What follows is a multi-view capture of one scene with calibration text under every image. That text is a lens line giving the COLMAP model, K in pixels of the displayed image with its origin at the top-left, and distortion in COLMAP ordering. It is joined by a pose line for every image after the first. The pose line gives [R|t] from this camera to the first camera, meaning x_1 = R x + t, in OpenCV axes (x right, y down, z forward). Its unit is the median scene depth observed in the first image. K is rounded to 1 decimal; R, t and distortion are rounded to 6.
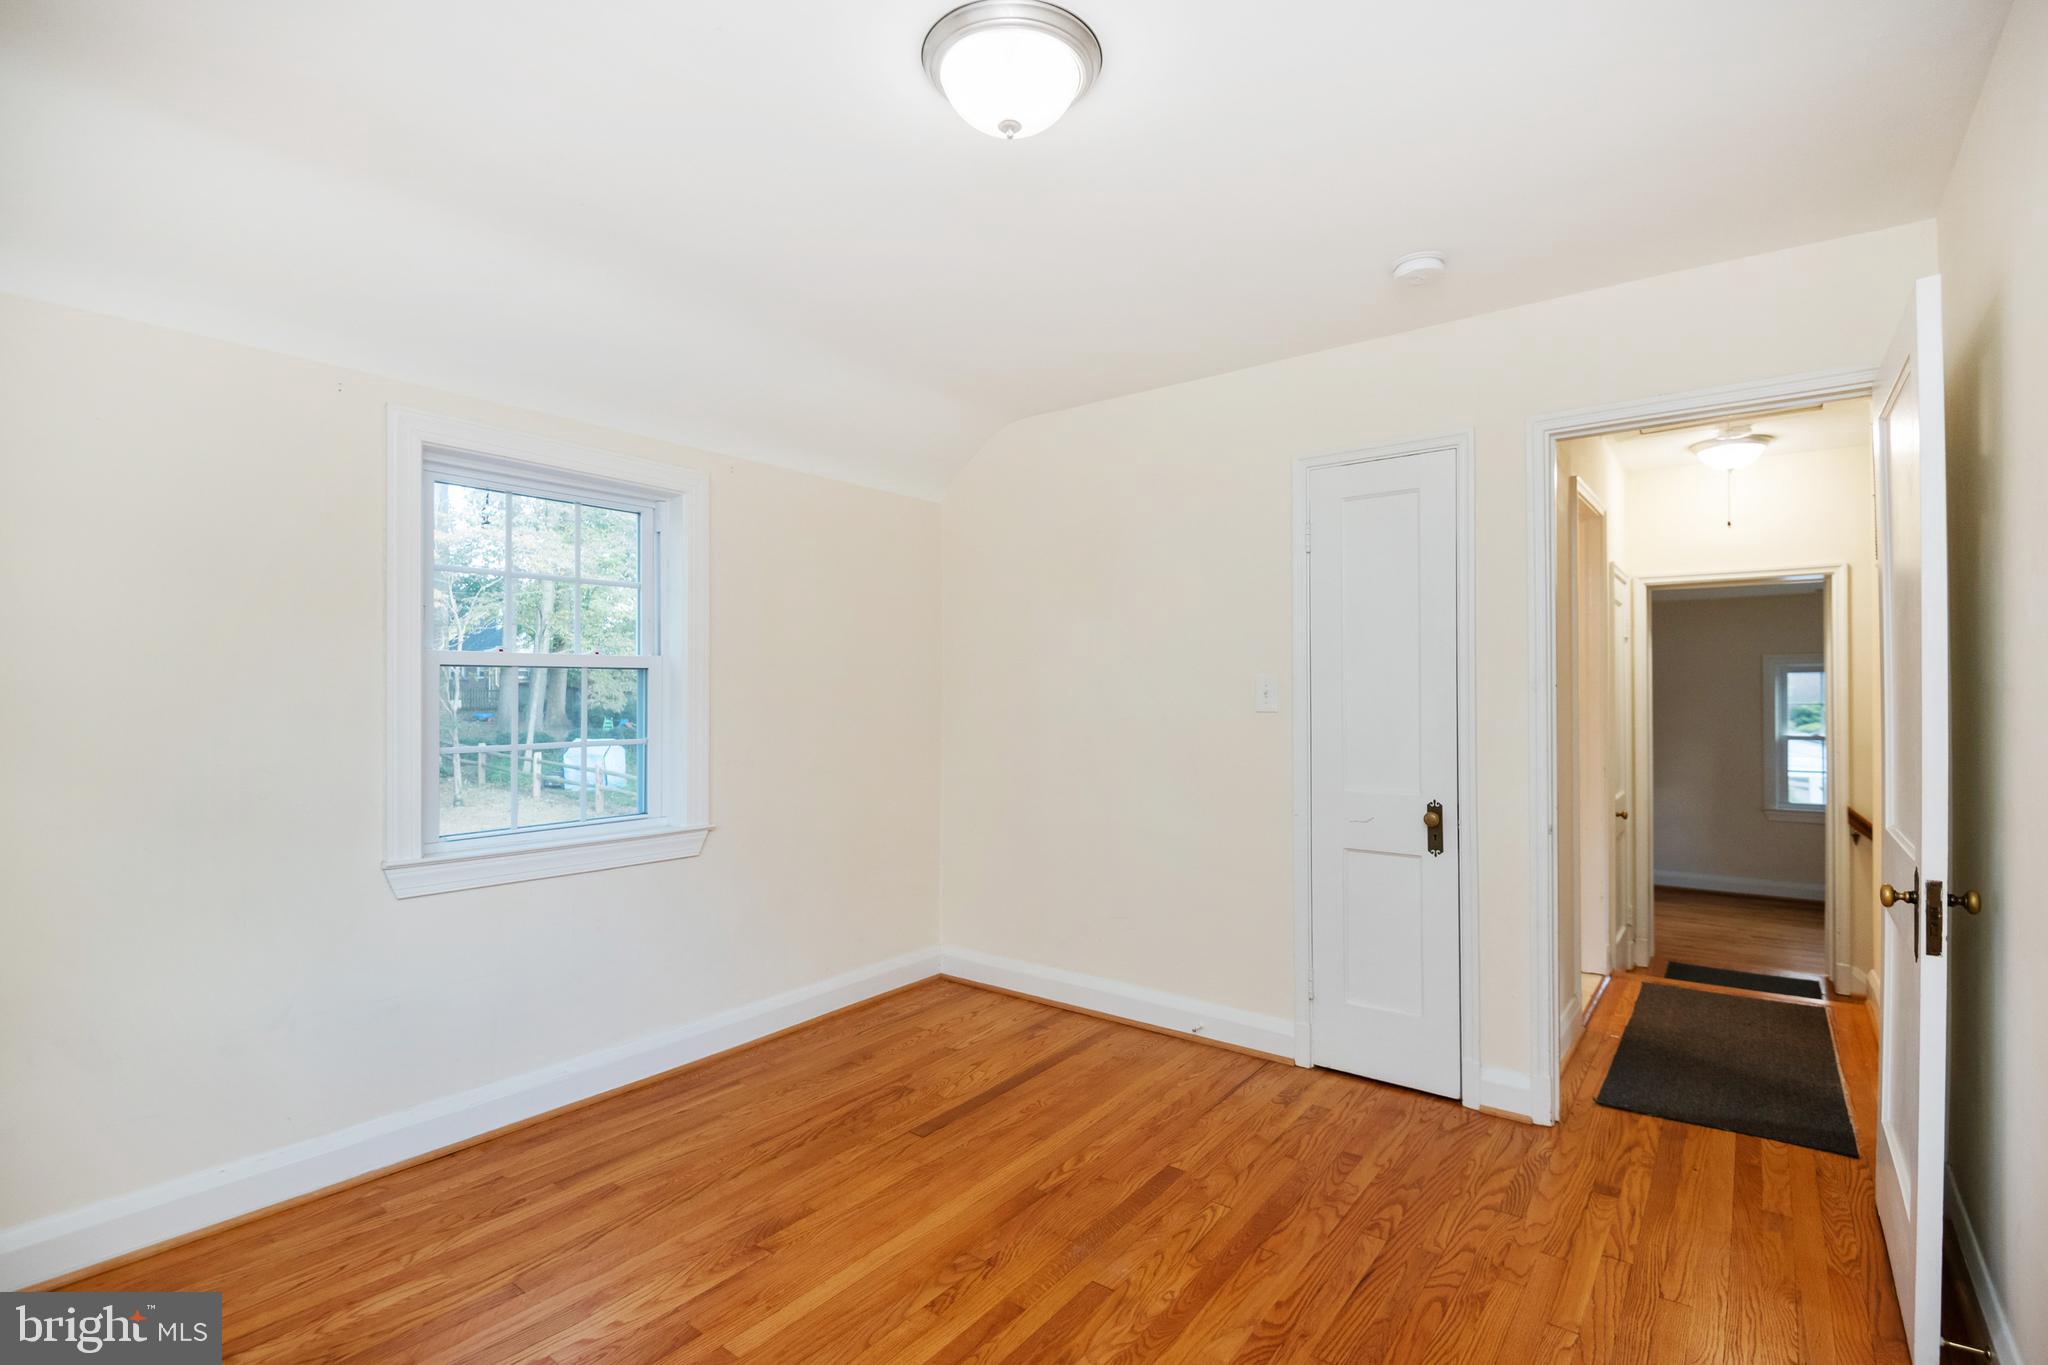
lens RADIAL K [[941.5, 0, 1030.9], [0, 941.5, 692.9], [0, 0, 1]] dist [0.000292, -0.011993]
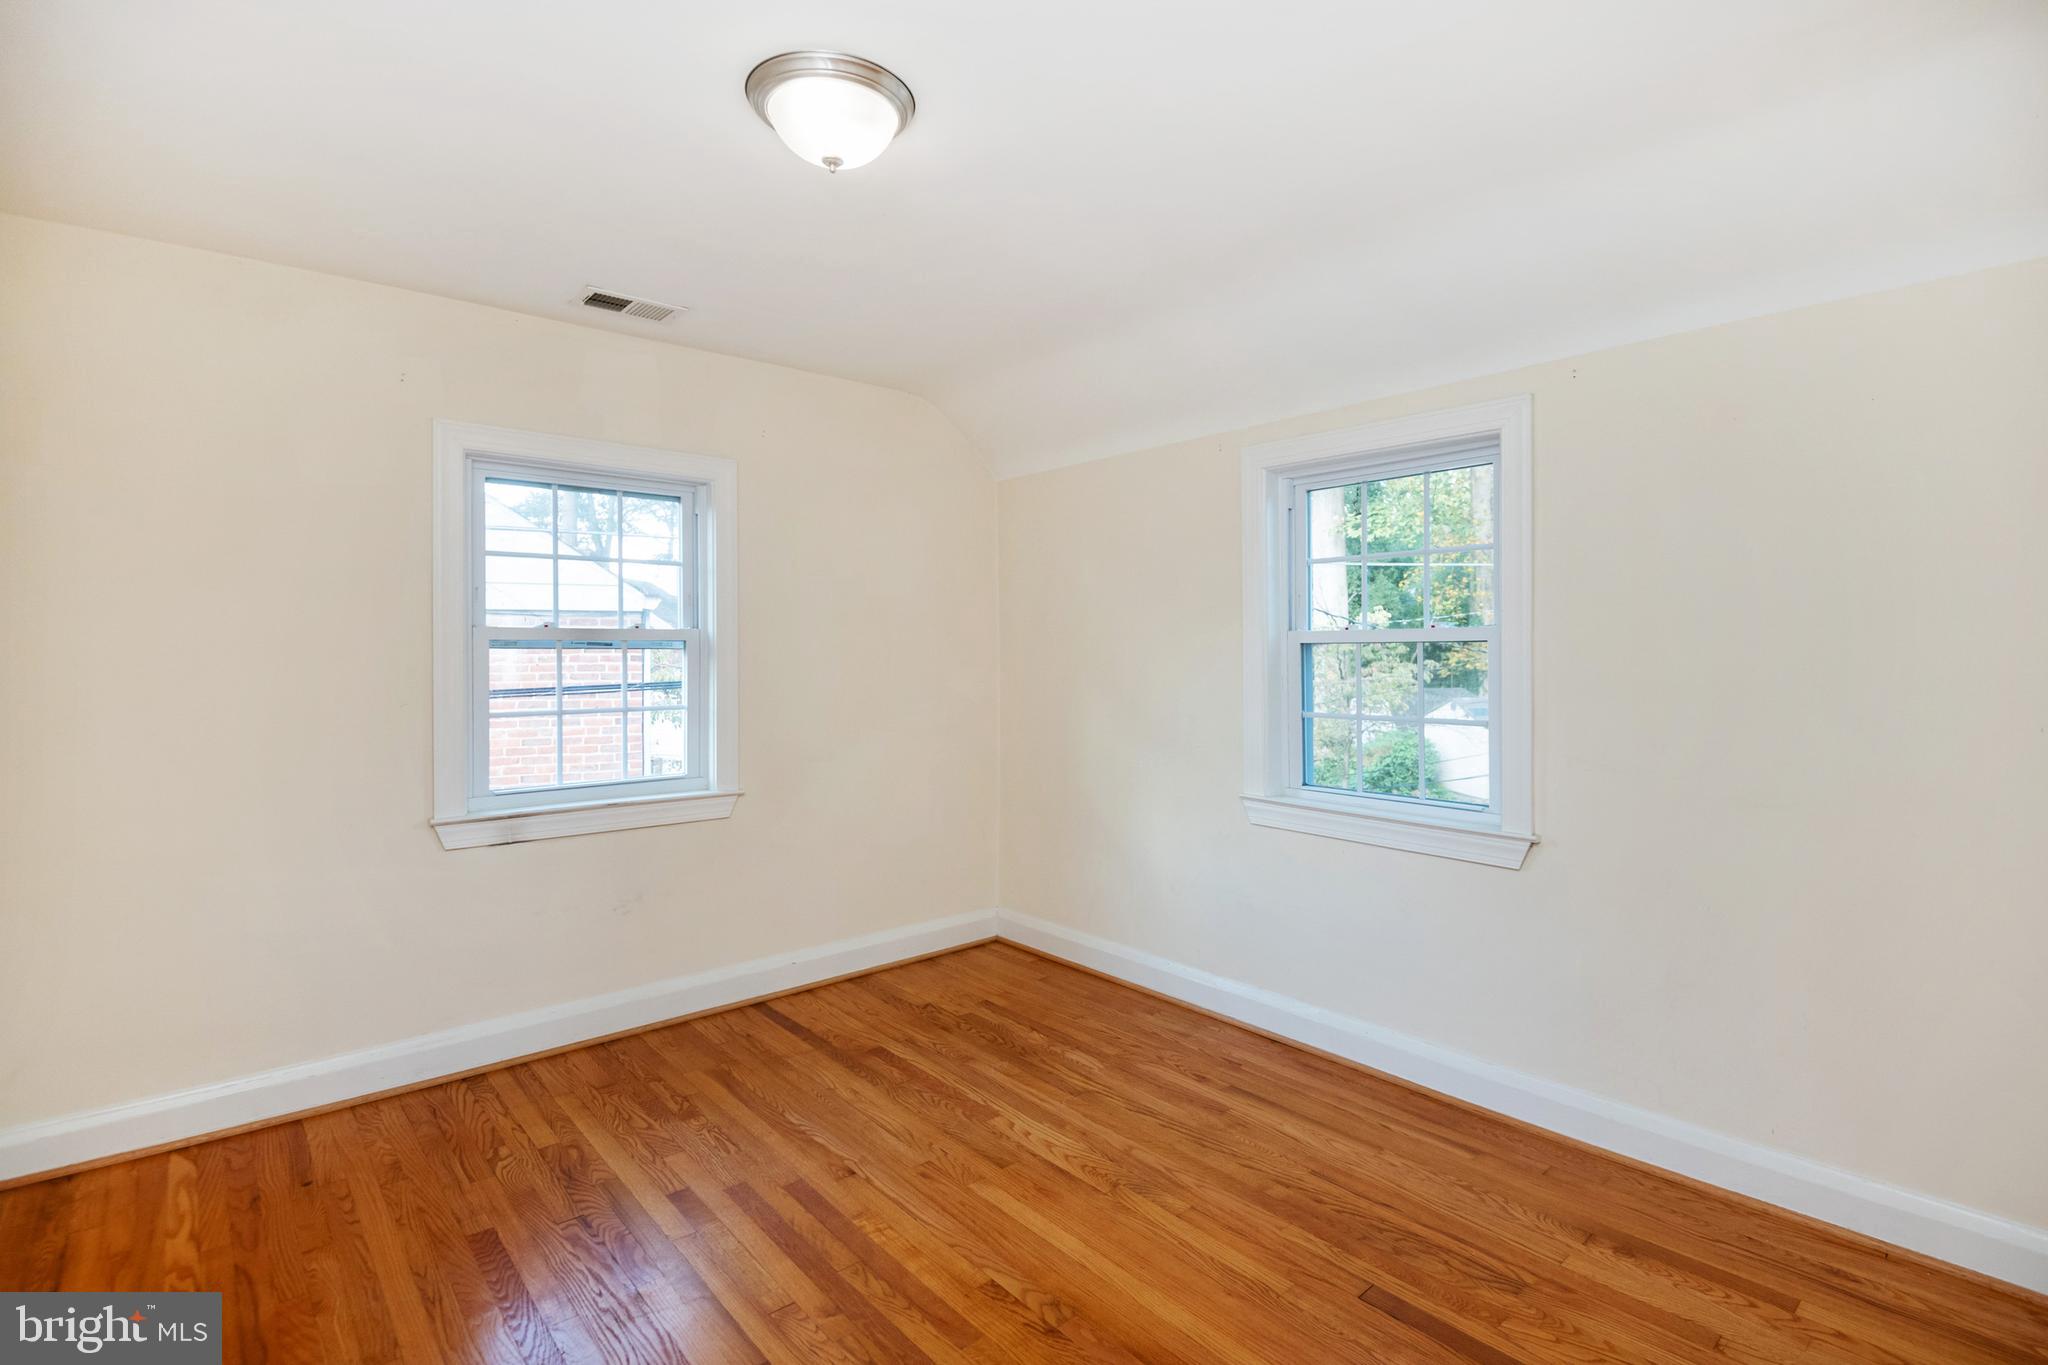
lens RADIAL K [[941.5, 0, 1028.7], [0, 941.5, 667.0], [0, 0, 1]] dist [0.000292, -0.011993]
pose [[-0.189419, 0.019657, -0.981700, 0.665735], [0.002388, 0.999806, 0.019559, -0.025064], [0.981893, 0.001361, -0.189429, 0.942900]]
